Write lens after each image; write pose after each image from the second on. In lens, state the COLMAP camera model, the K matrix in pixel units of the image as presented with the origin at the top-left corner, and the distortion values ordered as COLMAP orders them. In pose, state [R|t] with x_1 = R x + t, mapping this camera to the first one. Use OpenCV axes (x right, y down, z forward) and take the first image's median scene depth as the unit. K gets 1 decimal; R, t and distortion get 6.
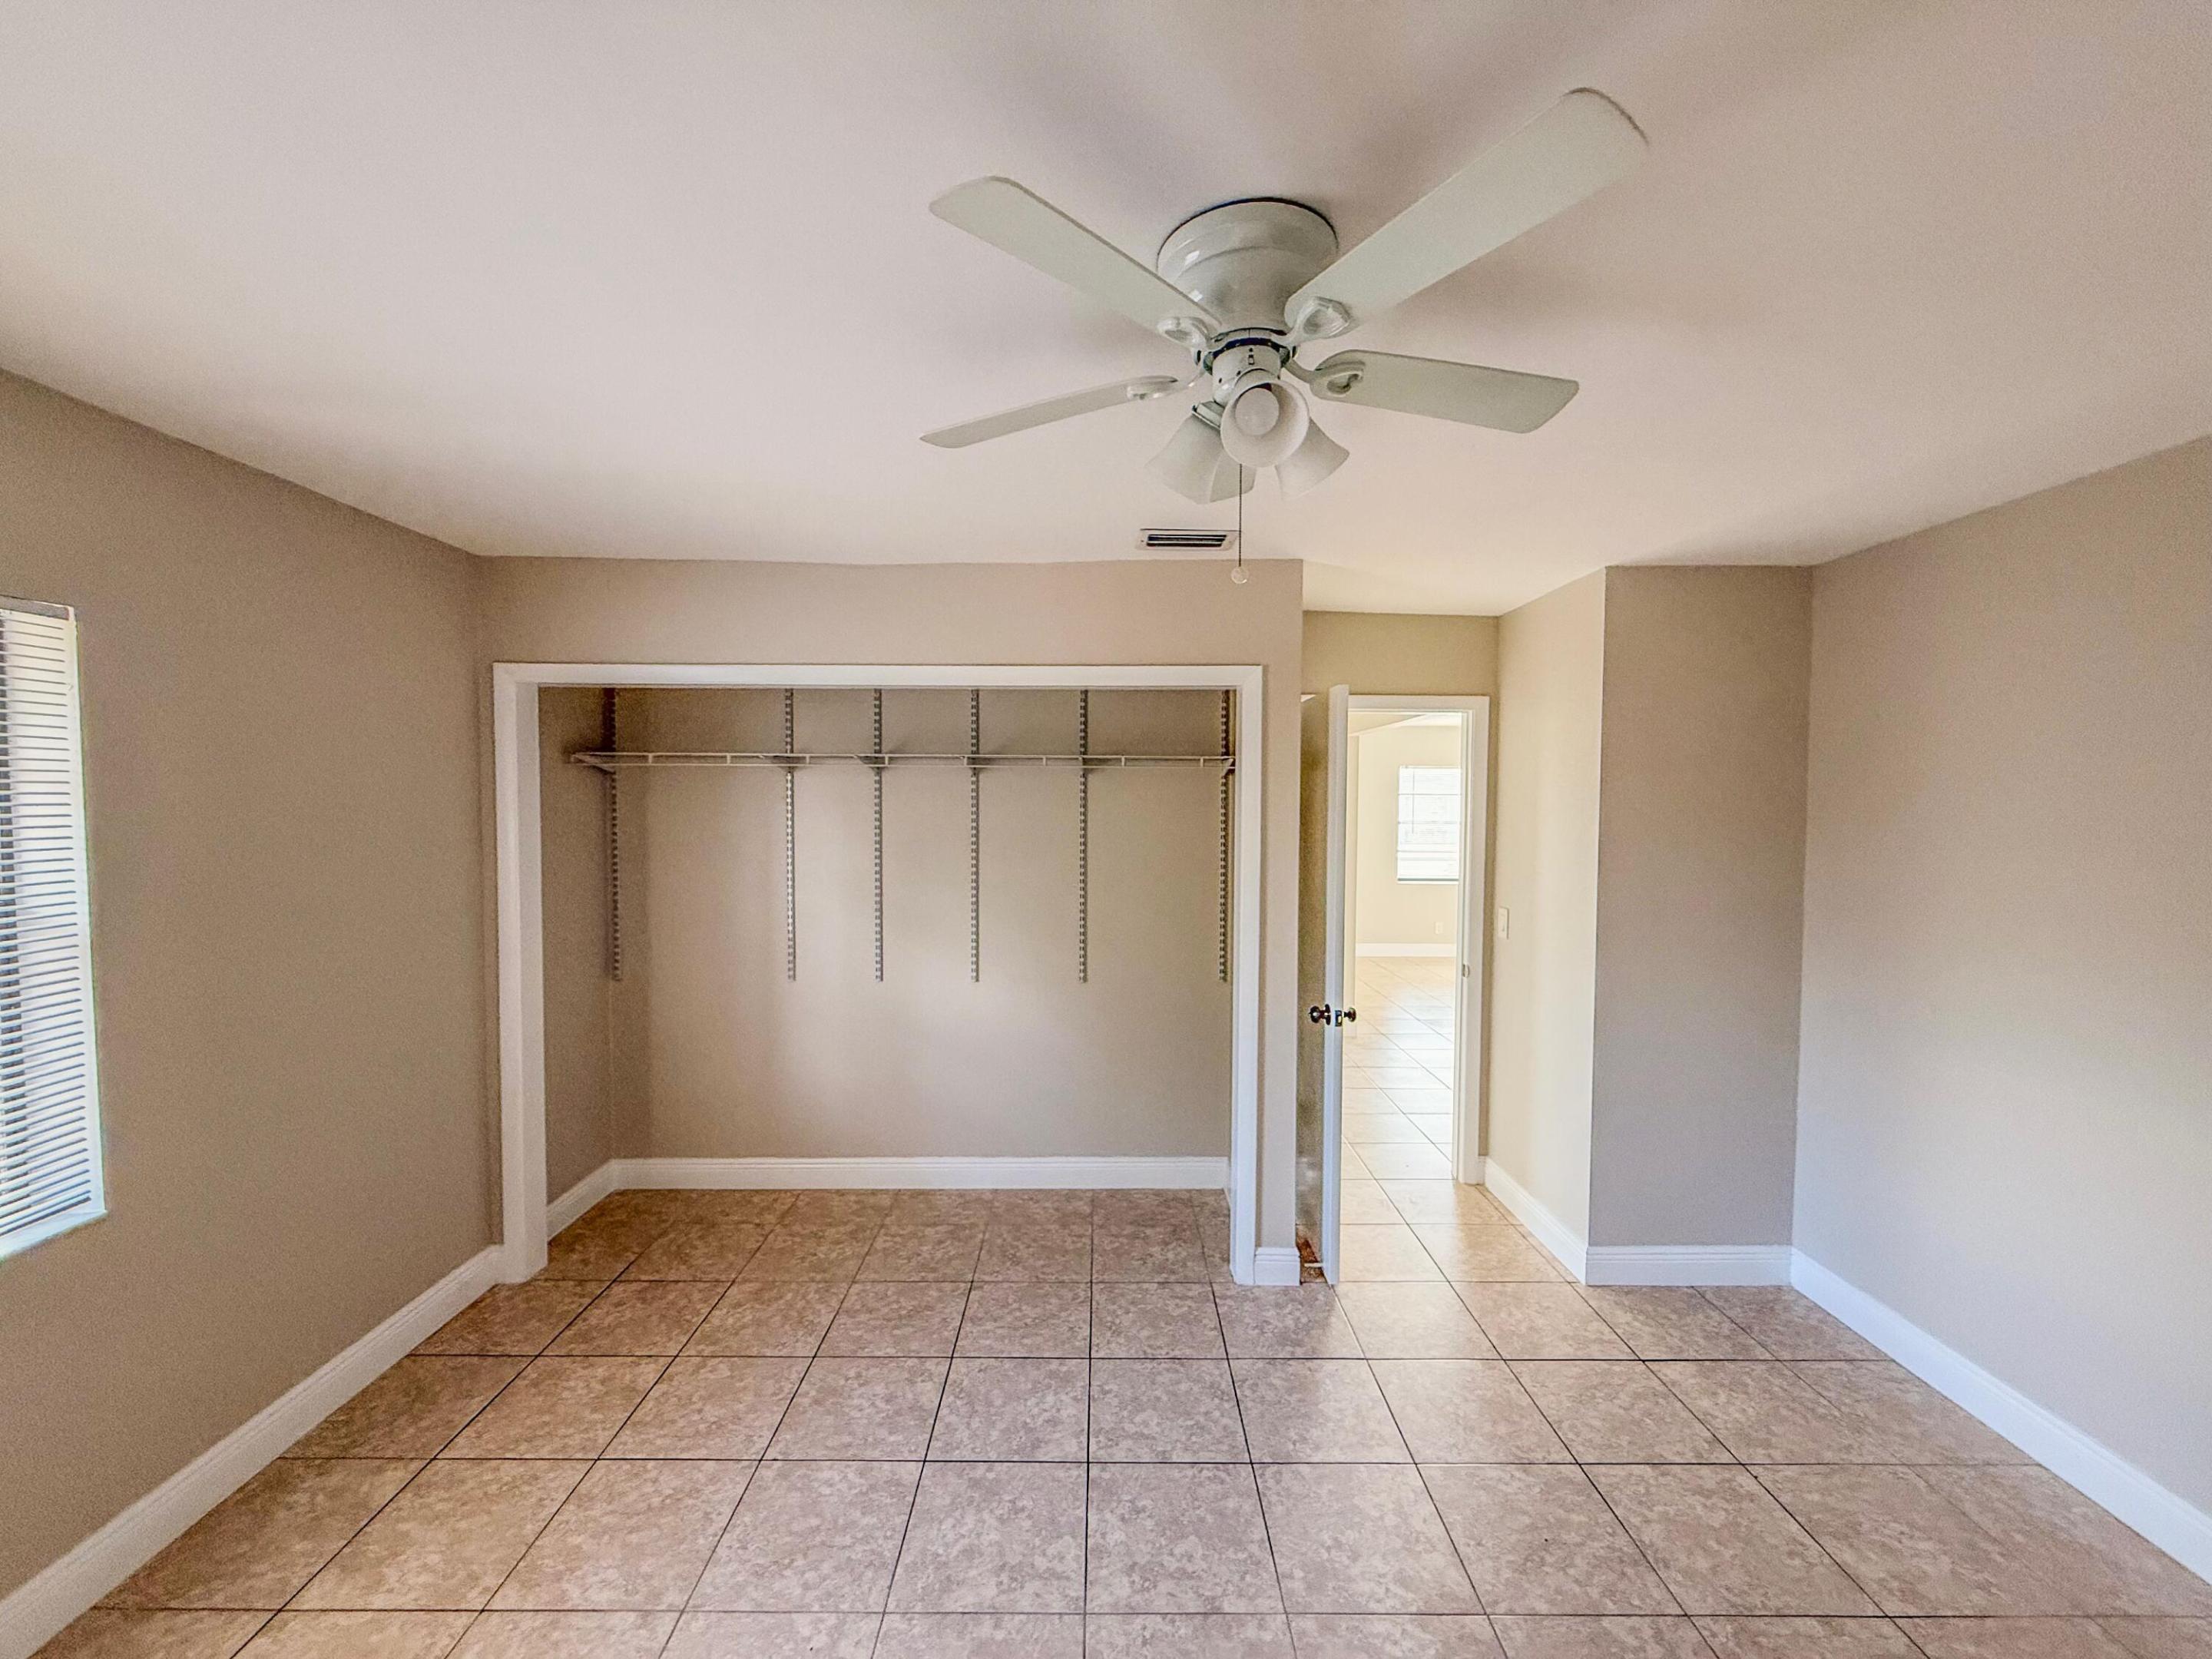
lens RADIAL K [[880.8, 0, 1102.5], [0, 880.8, 834.6], [0, 0, 1]] dist [0.000898, 0.000104]
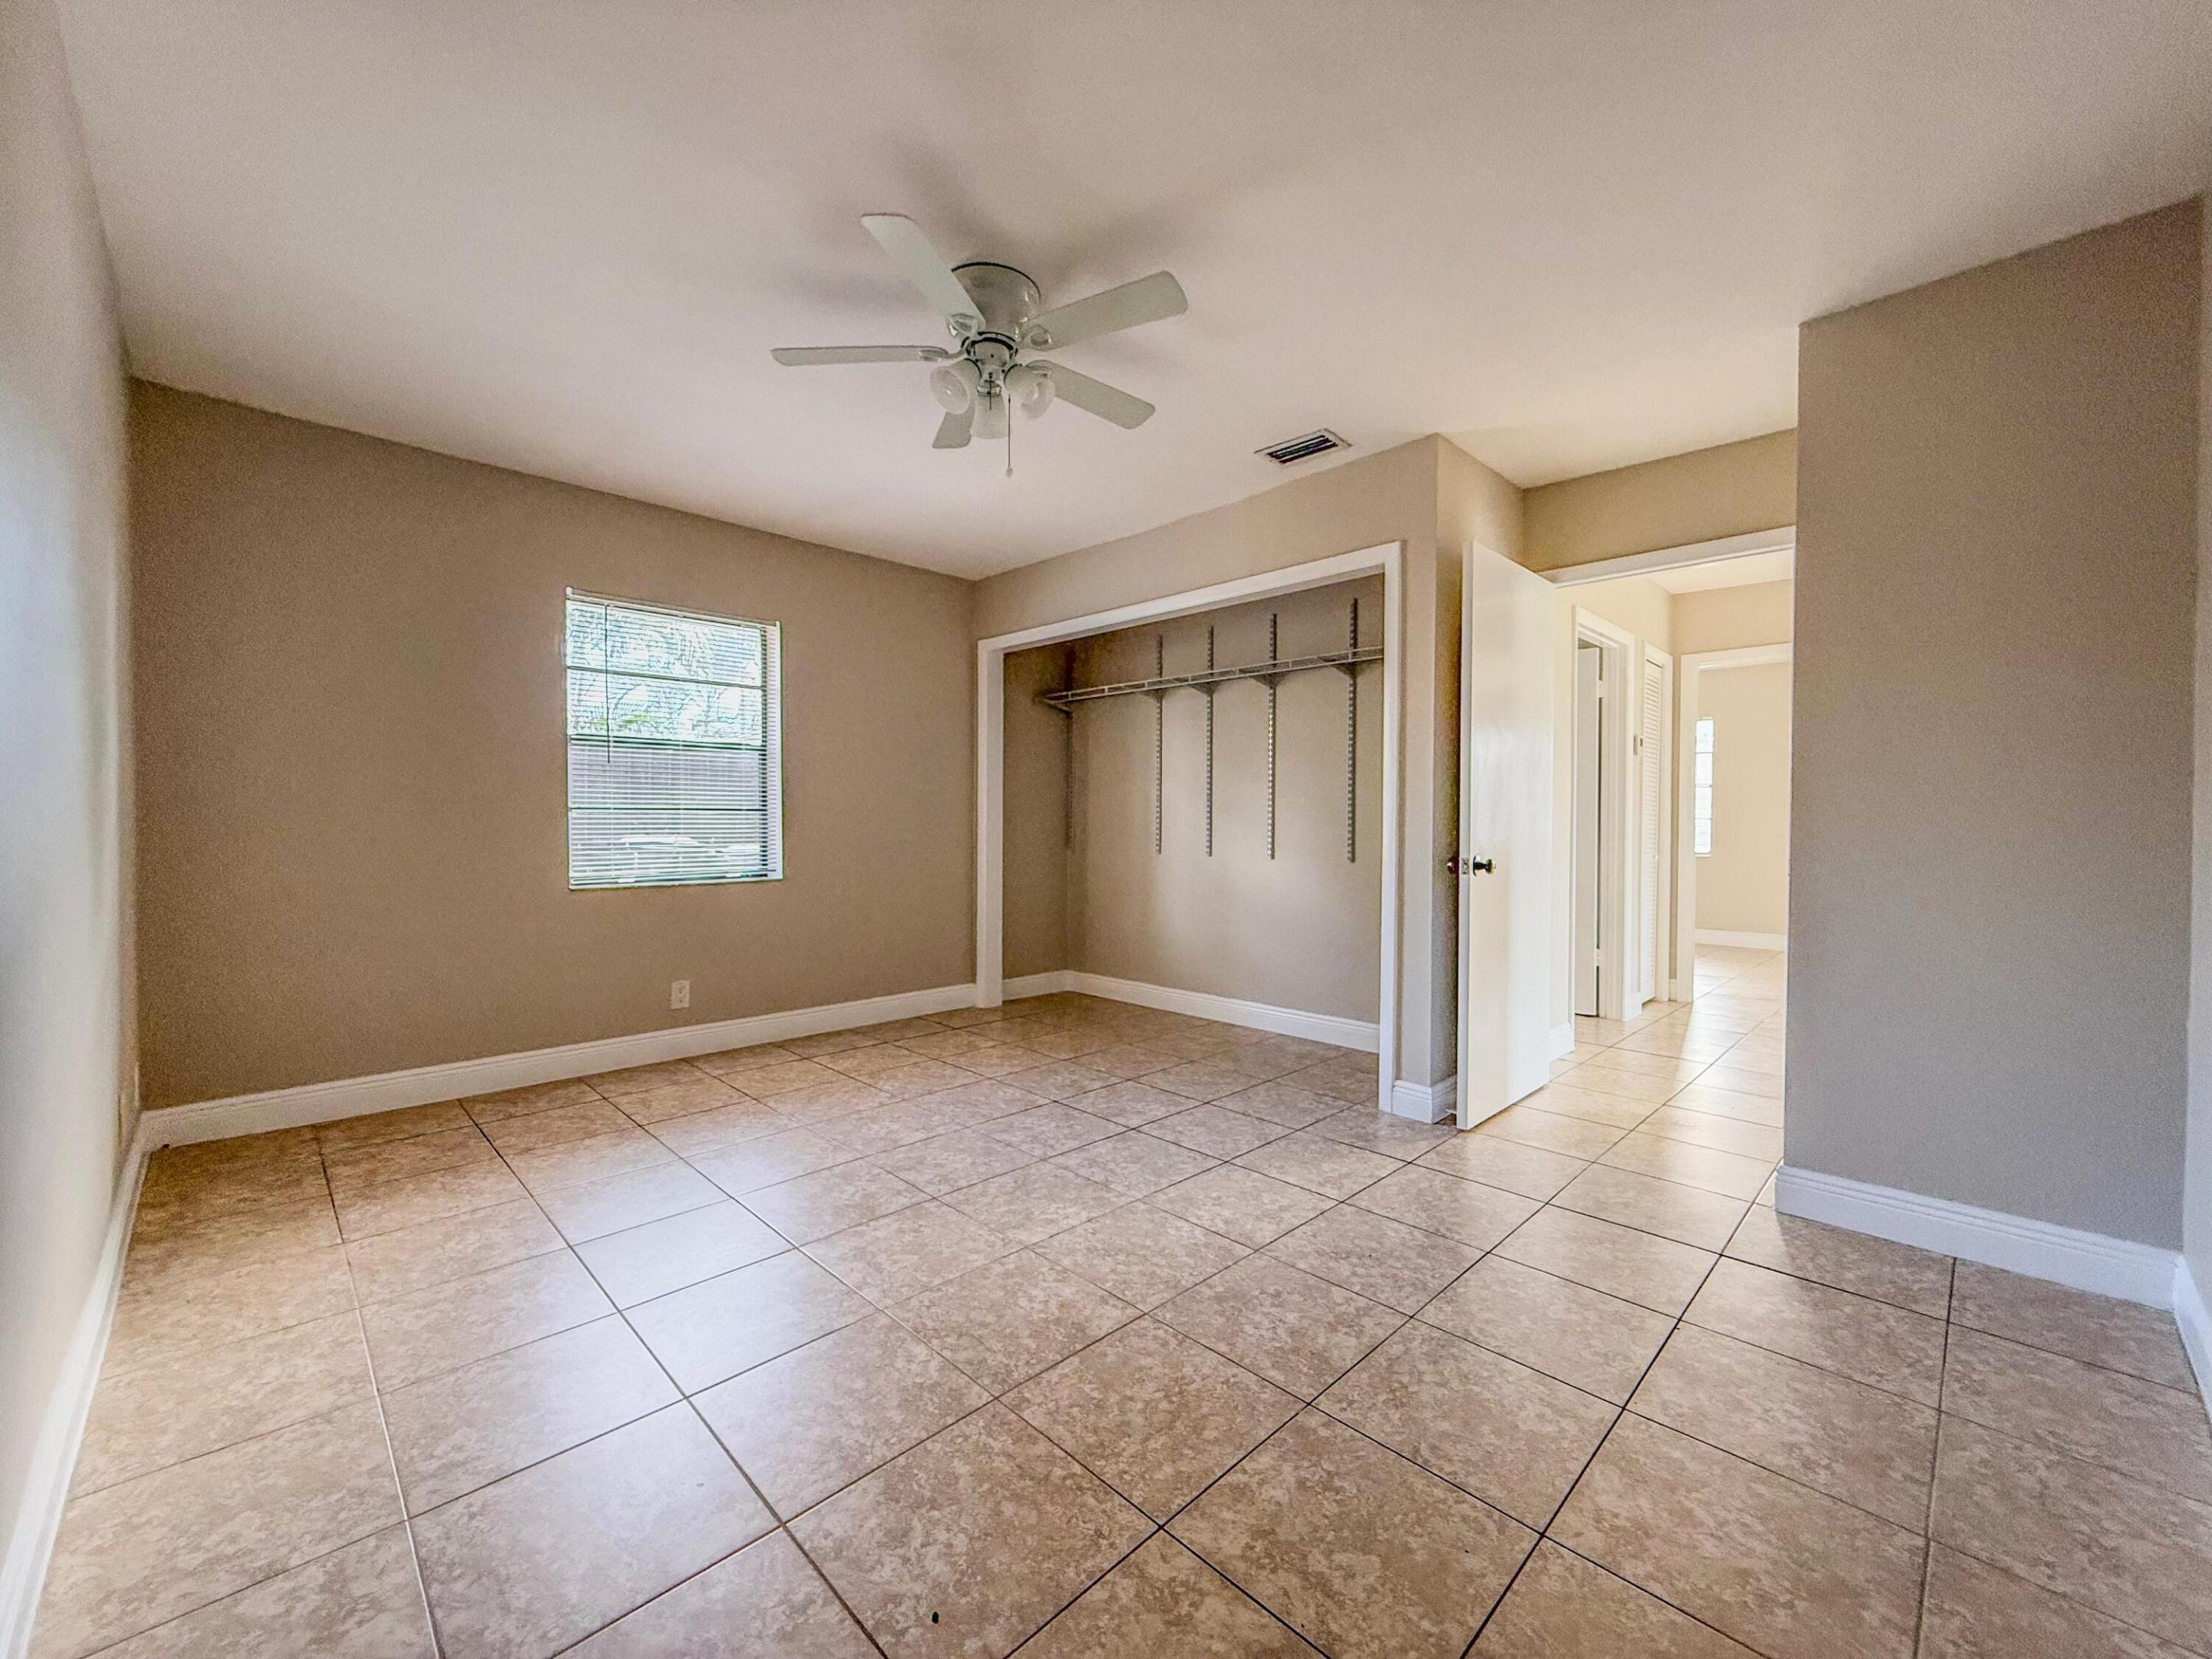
lens RADIAL K [[880.8, 0, 1102.5], [0, 880.8, 834.6], [0, 0, 1]] dist [0.000898, 0.000104]
pose [[0.700241, 0.011874, -0.713808, 0.714092], [-0.030502, 0.999446, -0.013297, 0.200717], [0.713255, 0.031084, 0.700215, -0.022198]]
